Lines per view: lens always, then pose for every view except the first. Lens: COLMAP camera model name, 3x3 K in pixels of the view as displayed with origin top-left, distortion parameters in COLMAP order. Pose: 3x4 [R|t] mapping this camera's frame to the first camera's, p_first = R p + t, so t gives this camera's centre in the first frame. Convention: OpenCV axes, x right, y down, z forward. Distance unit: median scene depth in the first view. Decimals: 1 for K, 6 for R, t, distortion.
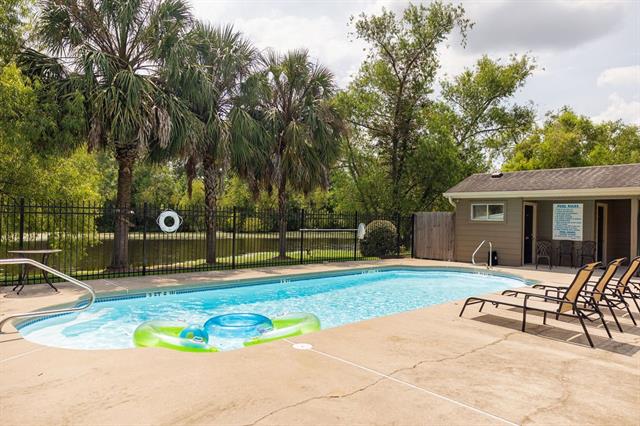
lens RADIAL K [[413.6, 0, 320.0], [0, 413.6, 213.0], [0, 0, 1]] dist [0.006595, 0.001943]
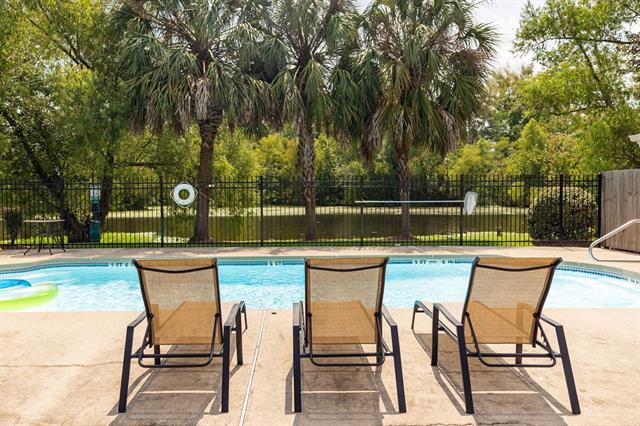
lens RADIAL K [[479.9, 0, 319.8], [0, 479.9, 197.3], [0, 0, 1]] dist [0.012138, 0.006261]
pose [[0.750651, -0.011592, -0.660597, 0.491091], [0.028903, 0.999465, 0.015305, 0.014708], [0.660067, -0.030582, 0.750584, 0.271070]]
